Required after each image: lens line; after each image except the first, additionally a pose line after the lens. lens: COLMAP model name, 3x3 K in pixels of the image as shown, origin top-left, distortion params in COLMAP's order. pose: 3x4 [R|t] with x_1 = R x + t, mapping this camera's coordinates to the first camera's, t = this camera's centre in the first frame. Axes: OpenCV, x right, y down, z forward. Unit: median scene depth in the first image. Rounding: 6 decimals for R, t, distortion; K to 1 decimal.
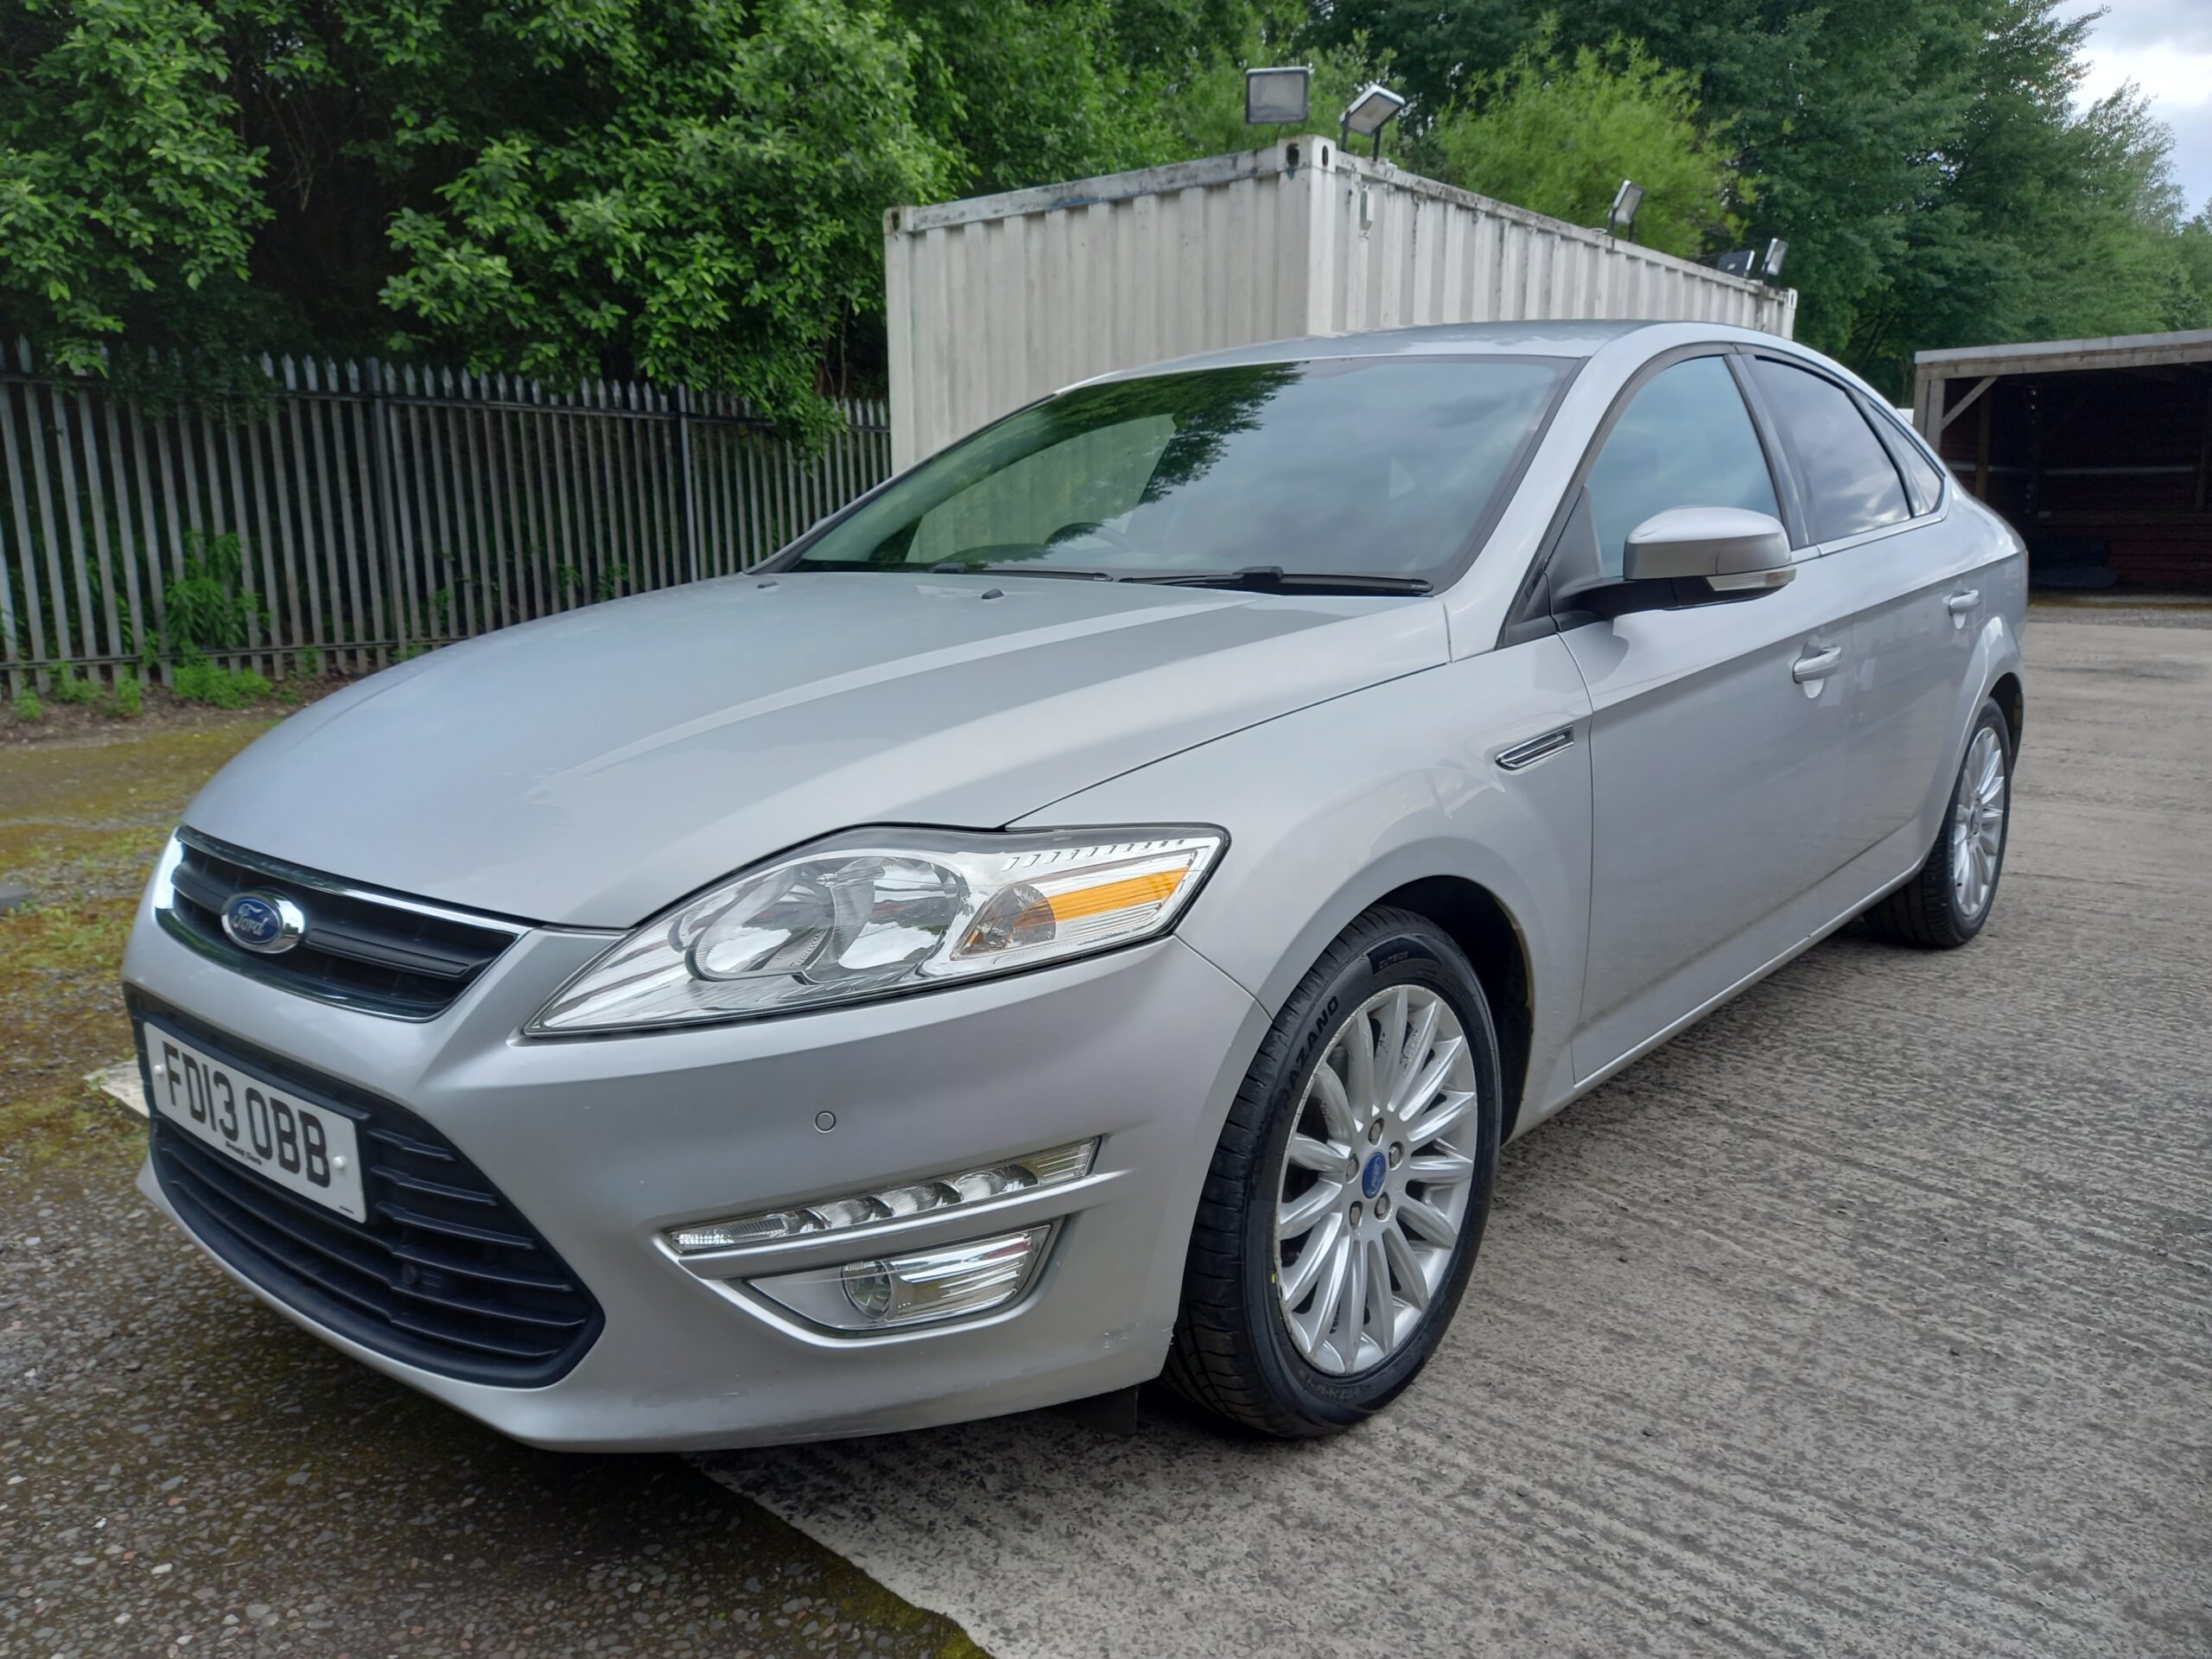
lens RADIAL K [[1644.2, 0, 1071.9], [0, 1644.2, 830.7], [0, 0, 1]] dist [0.046494, -0.048318]
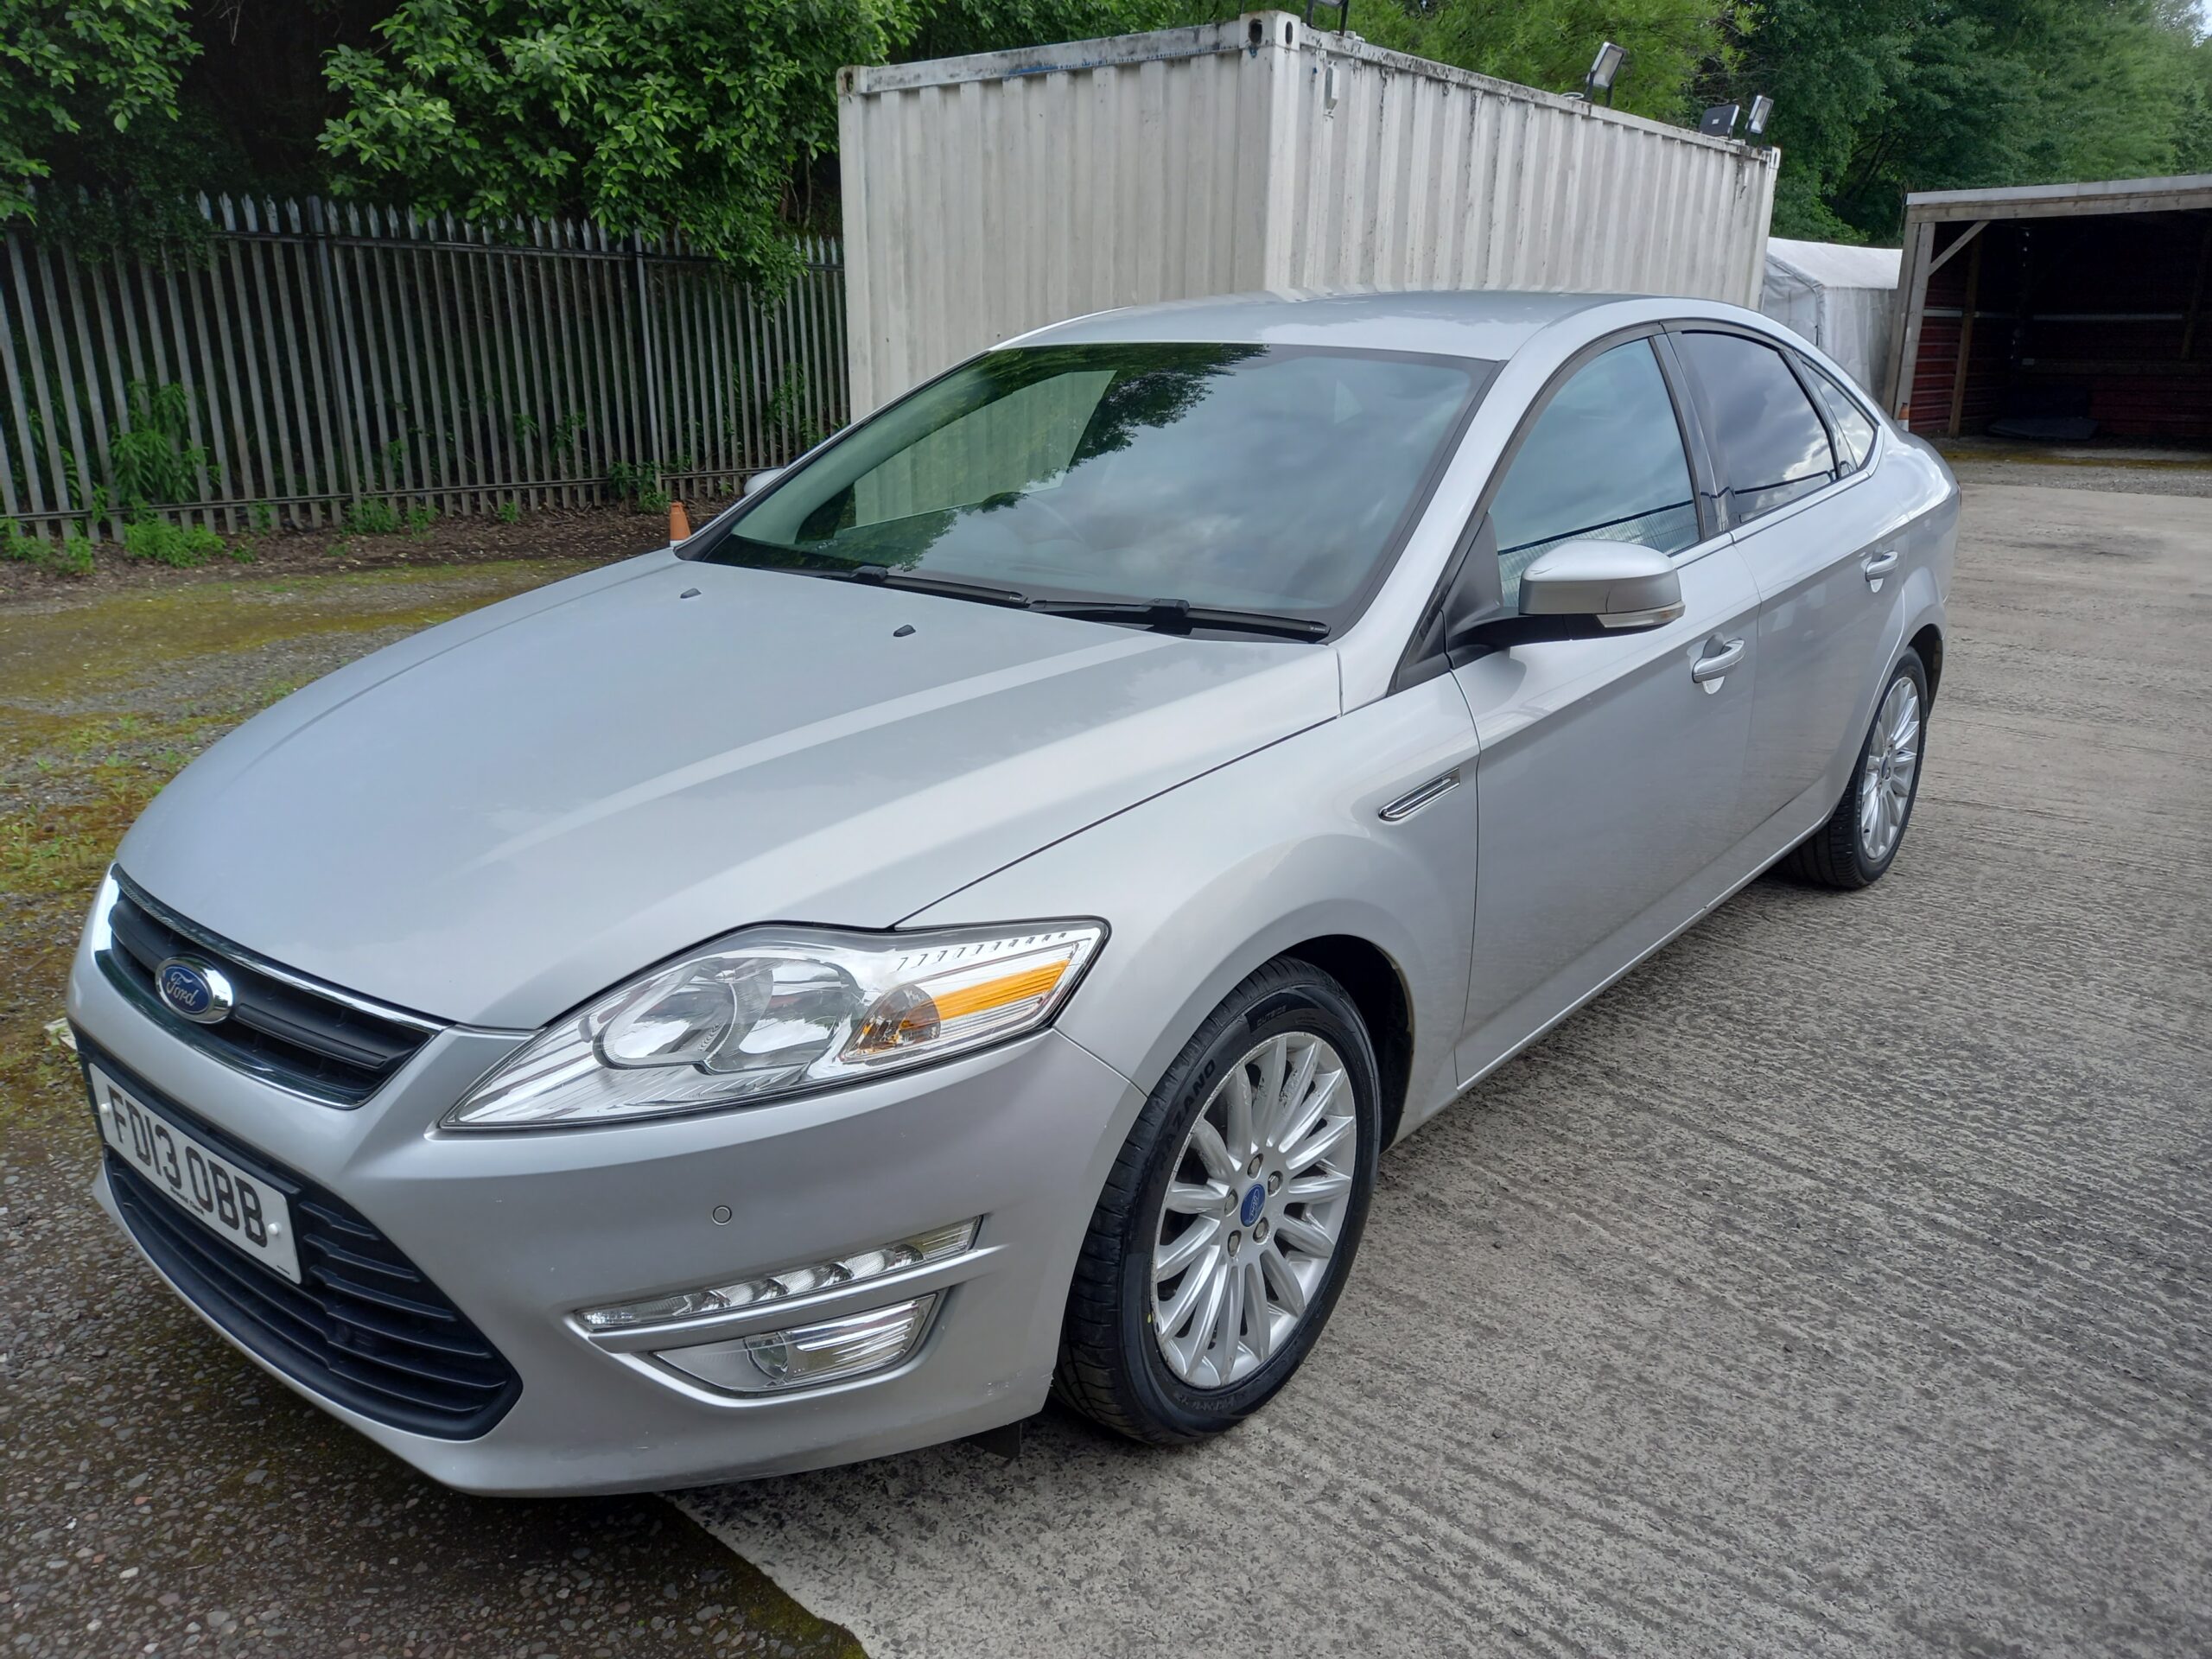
lens RADIAL K [[1644.2, 0, 1074.4], [0, 1644.2, 829.6], [0, 0, 1]] dist [0.046494, -0.048318]
pose [[0.999855, 0.006645, 0.015681, 0.045085], [-0.008272, 0.994319, 0.106116, -0.137267], [-0.014887, -0.106230, 0.994230, -0.037903]]
